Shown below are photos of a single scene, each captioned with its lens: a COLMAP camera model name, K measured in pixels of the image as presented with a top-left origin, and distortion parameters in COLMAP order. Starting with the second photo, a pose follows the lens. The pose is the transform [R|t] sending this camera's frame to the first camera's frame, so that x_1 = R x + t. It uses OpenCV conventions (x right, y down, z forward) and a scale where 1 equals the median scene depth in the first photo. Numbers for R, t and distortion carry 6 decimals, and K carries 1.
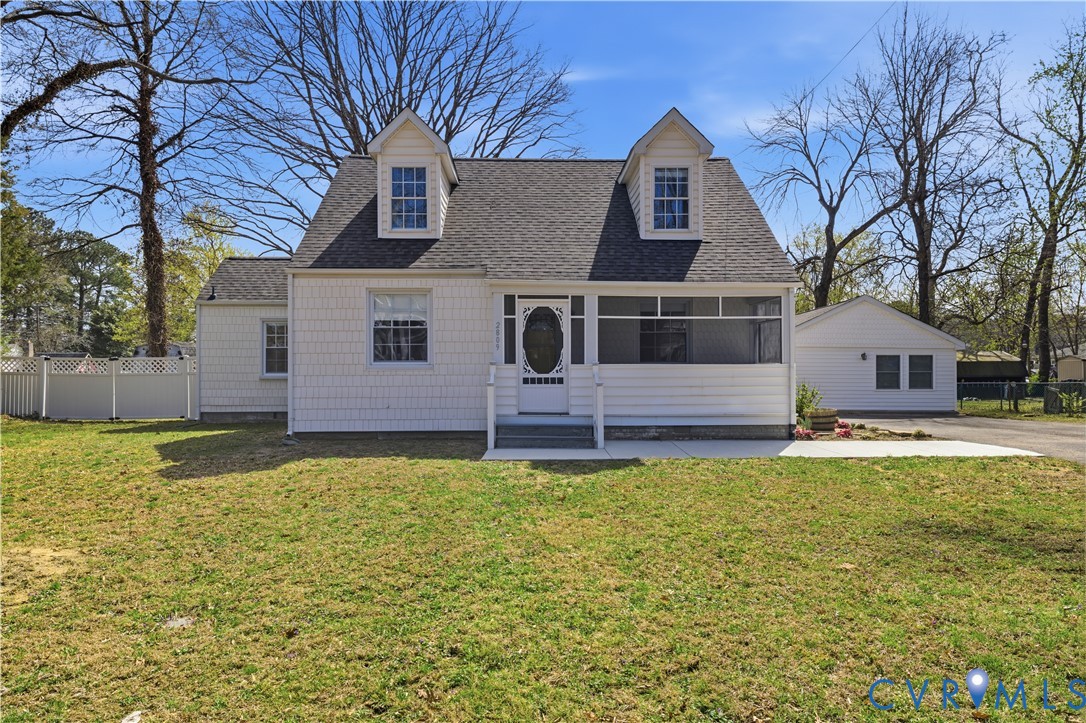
lens RADIAL K [[710.0, 0, 542.0], [0, 710.0, 361.9], [0, 0, 1]] dist [0.007872, -0.012037]
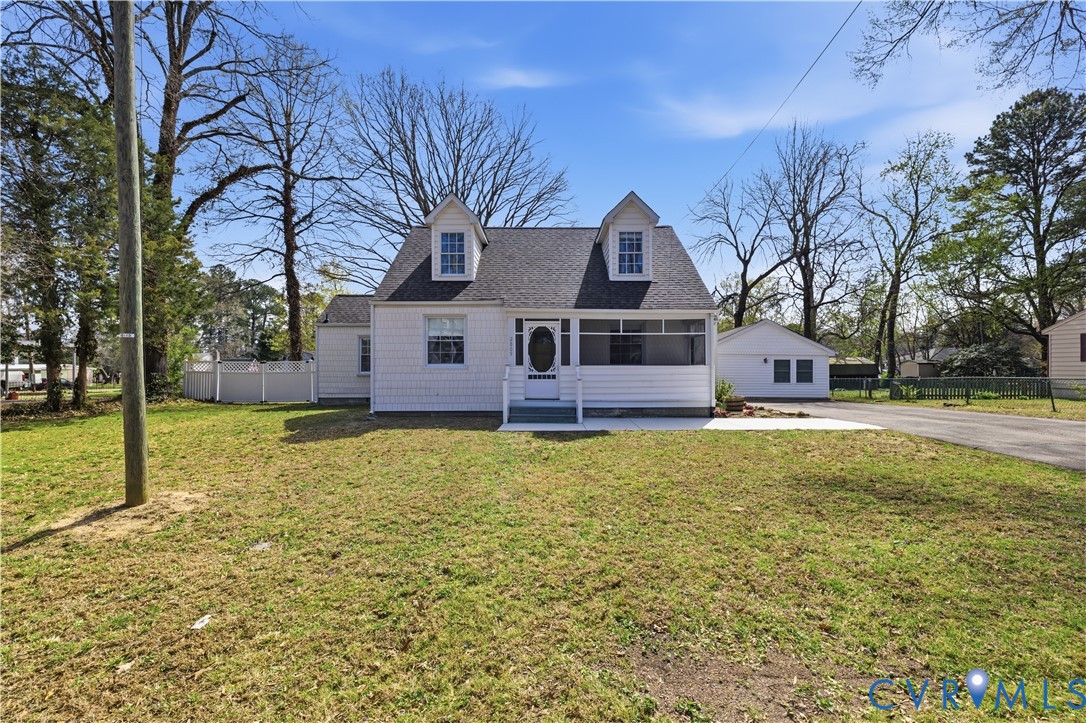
lens RADIAL K [[469.5, 0, 544.6], [0, 469.5, 364.0], [0, 0, 1]] dist [-0.002535, 0.001086]
pose [[0.999726, 0.000019, -0.023426, 0.029037], [-0.000051, 0.999999, -0.001356, 0.001047], [0.023426, 0.001356, 0.999725, 0.027392]]
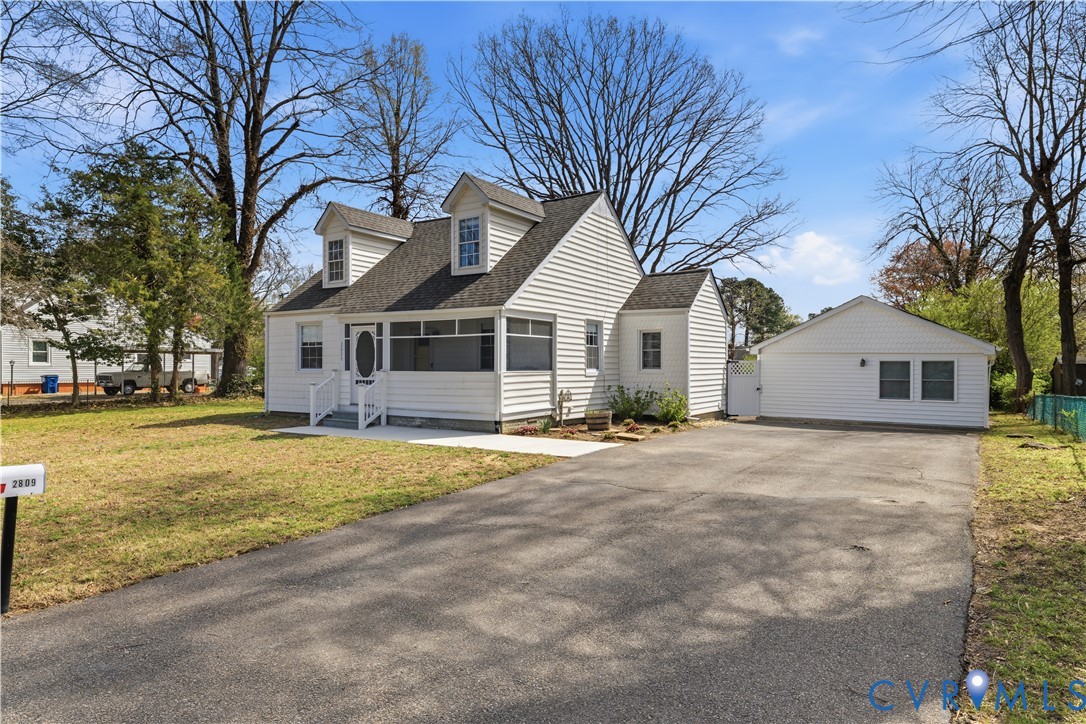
lens RADIAL K [[654.5, 0, 541.4], [0, 654.5, 366.5], [0, 0, 1]] dist [-0.000487, 0.000231]
pose [[0.817678, 0.002615, -0.575671, 1.044645], [0.000165, 0.999989, 0.004776, -0.011582], [0.575676, -0.004001, 0.817668, 0.113899]]
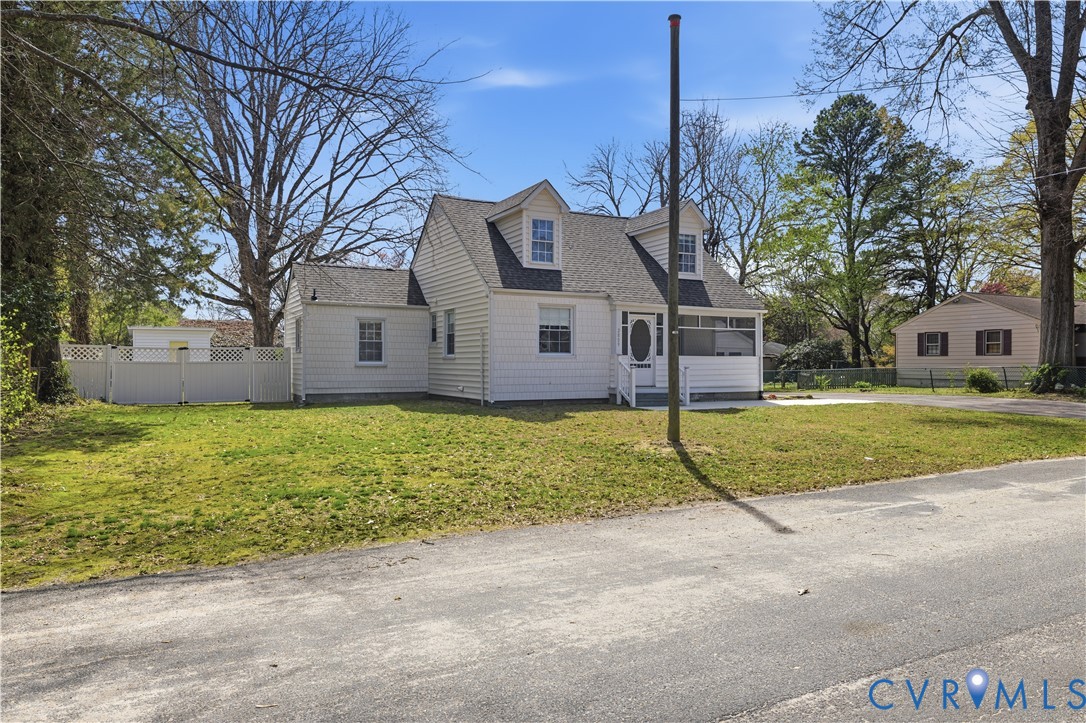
lens RADIAL K [[710.0, 0, 547.8], [0, 710.0, 357.6], [0, 0, 1]] dist [0.007872, -0.012037]
pose [[0.901929, 0.007091, 0.431826, -0.860421], [-0.007555, 0.999971, -0.000643, 0.010451], [-0.431818, -0.002683, 0.901957, -0.343441]]
